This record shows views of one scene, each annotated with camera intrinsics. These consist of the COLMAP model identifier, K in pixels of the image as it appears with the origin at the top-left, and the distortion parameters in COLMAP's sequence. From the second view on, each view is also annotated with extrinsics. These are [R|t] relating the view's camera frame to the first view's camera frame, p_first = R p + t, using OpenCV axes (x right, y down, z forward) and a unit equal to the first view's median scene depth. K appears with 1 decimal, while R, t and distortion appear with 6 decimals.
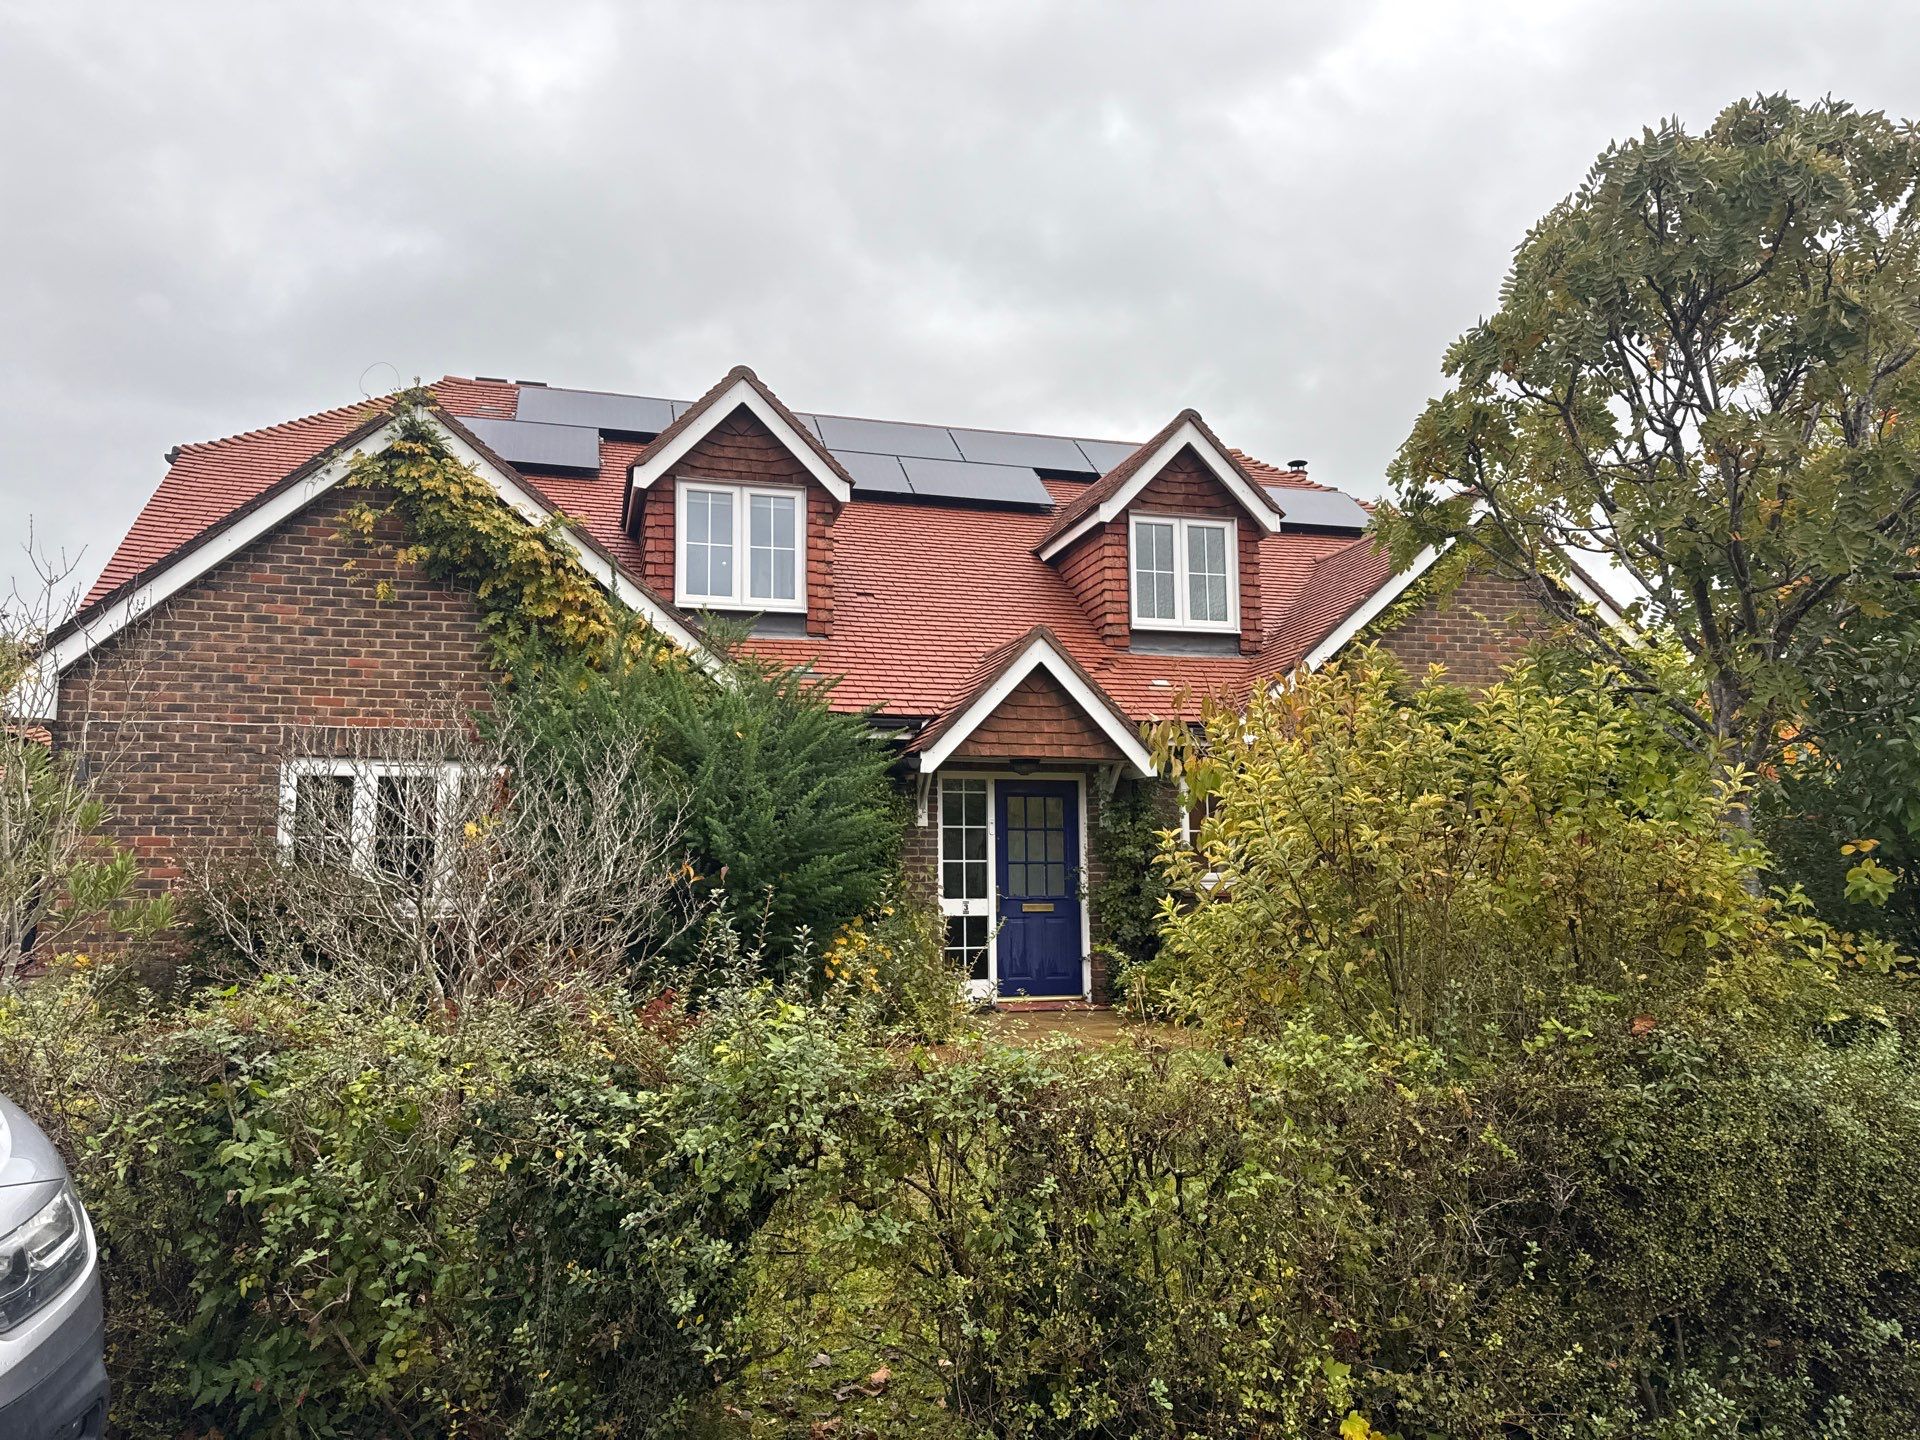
lens RADIAL K [[1374.8, 0, 960.0], [0, 1374.8, 720.0], [0, 0, 1]] dist [0.047262, -0.046869]
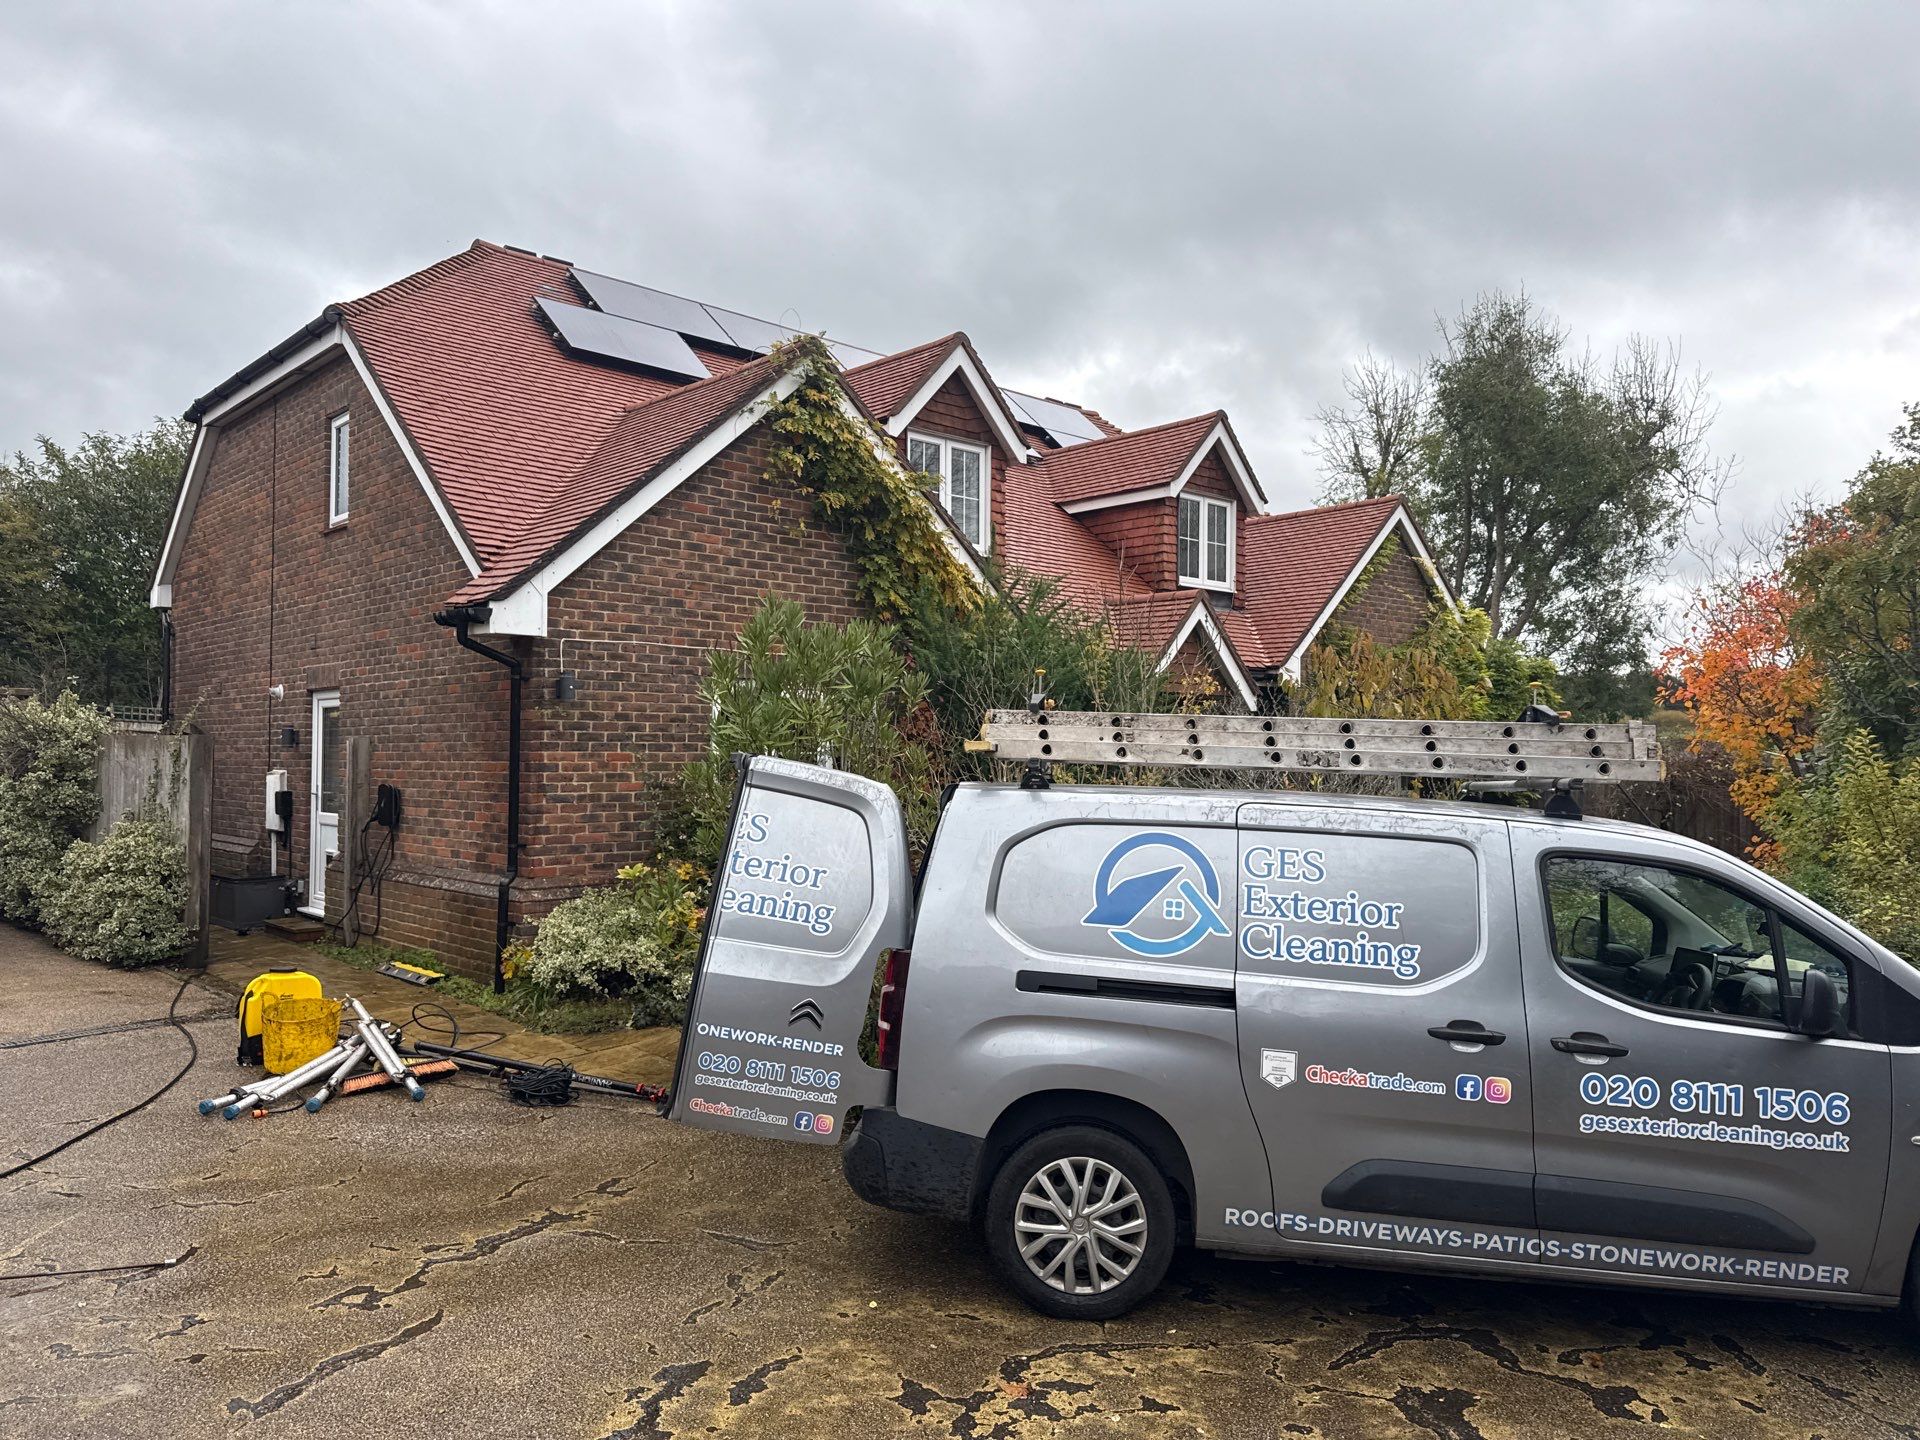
lens RADIAL K [[1368.1, 0, 986.2], [0, 1368.1, 714.2], [0, 0, 1]] dist [0.136962, -0.206970]
pose [[0.886199, 0.029038, 0.462393, -0.779301], [-0.071386, 0.994674, 0.074350, -0.039698], [-0.457772, -0.098898, 0.883552, -0.038069]]
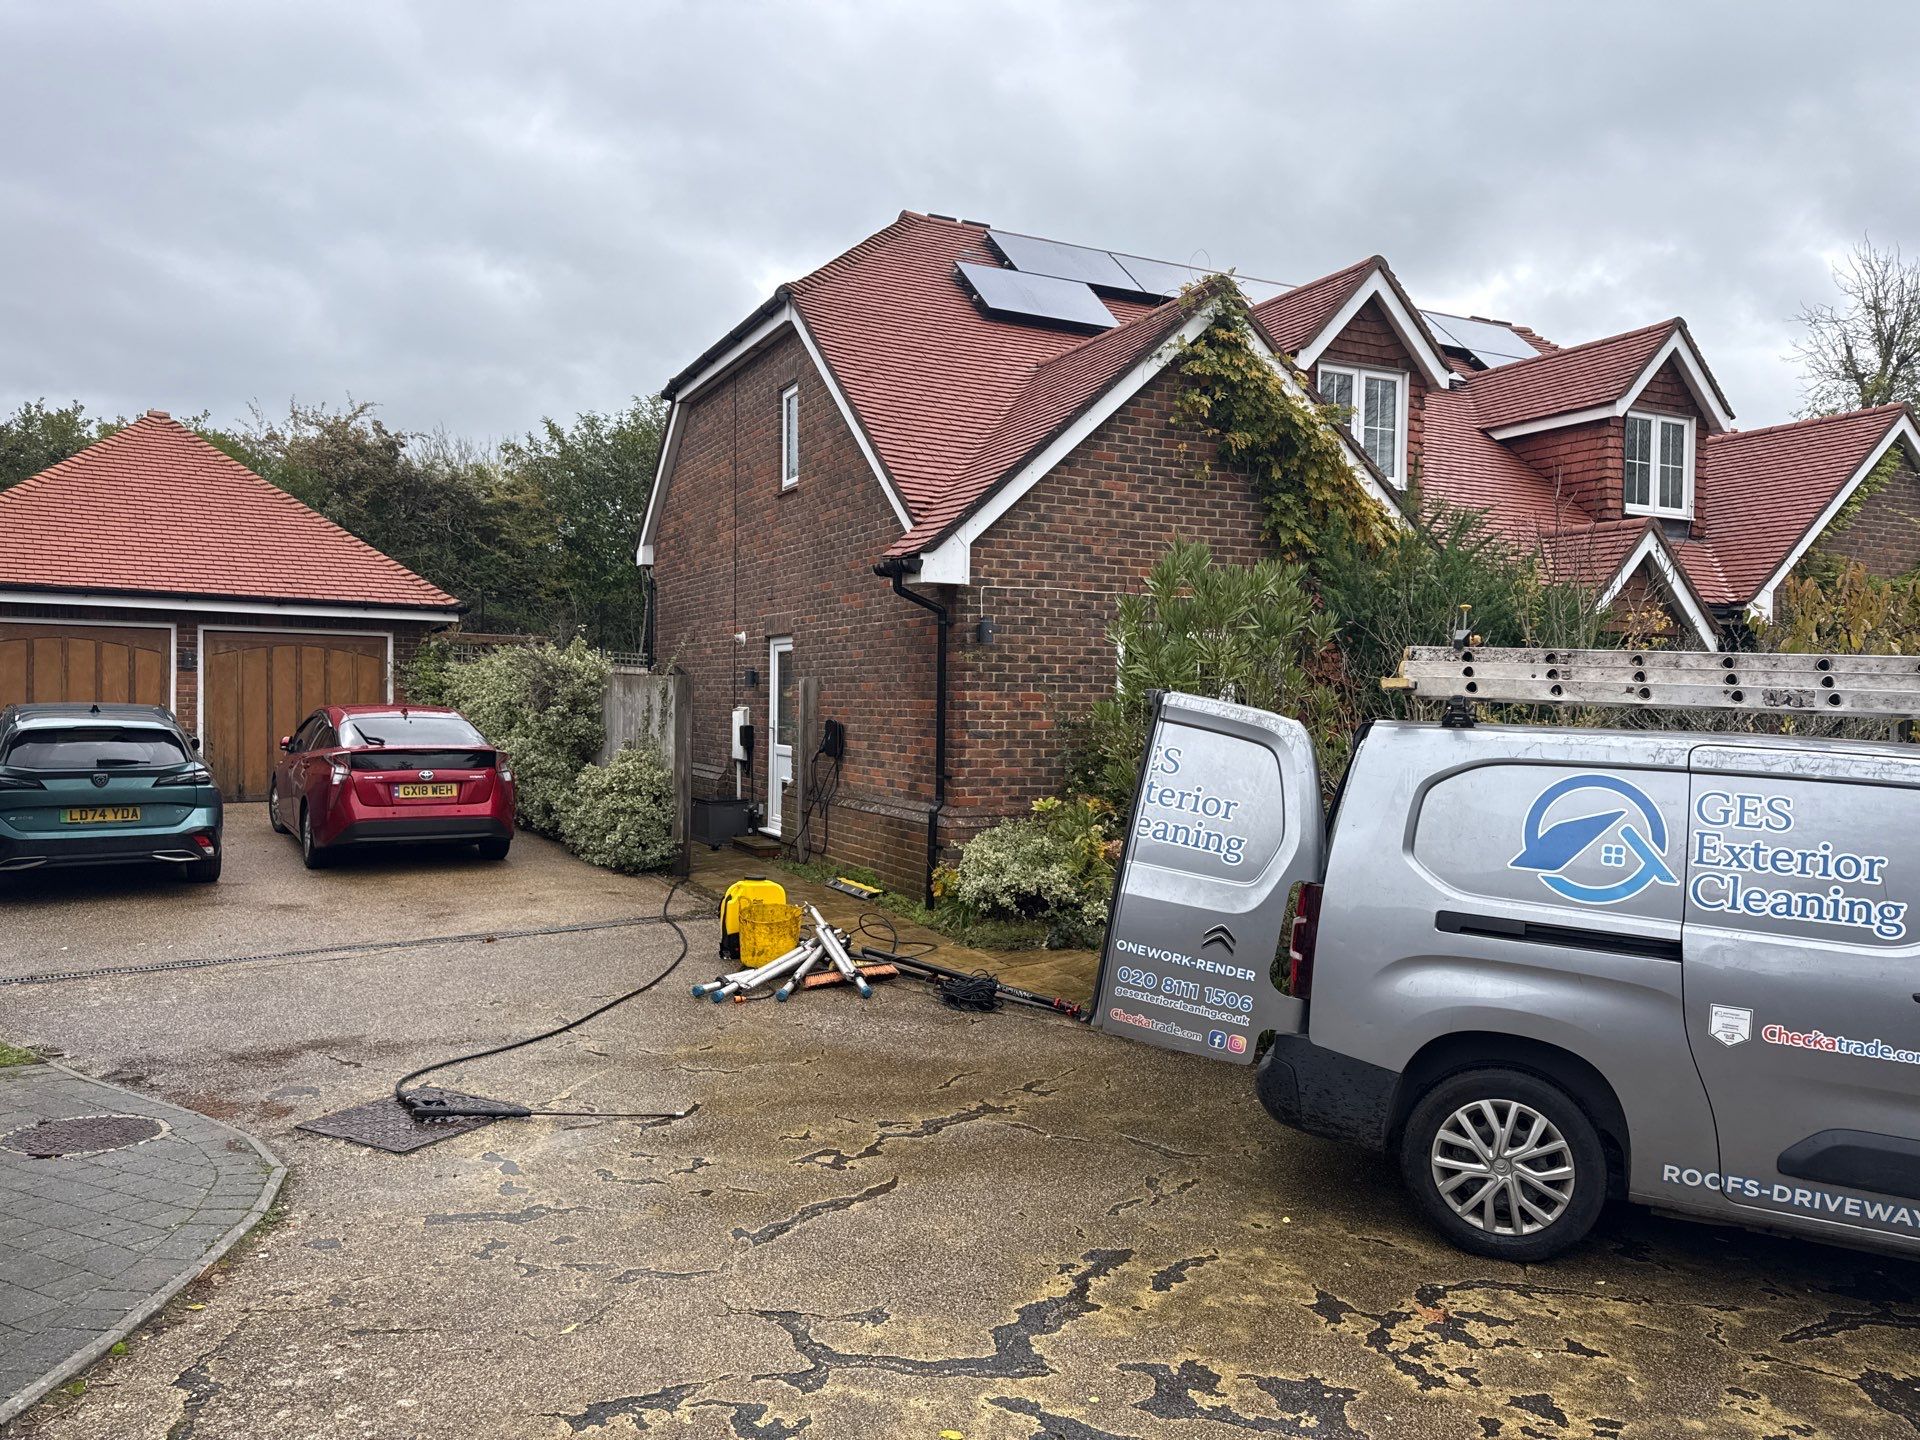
lens RADIAL K [[1377.3, 0, 965.8], [0, 1377.3, 723.8], [0, 0, 1]] dist [0.127699, -0.186193]
pose [[0.982606, 0.020368, 0.184582, -0.796939], [-0.046255, 0.989484, 0.137049, -0.038083], [-0.179850, -0.143203, 0.973215, -0.061633]]
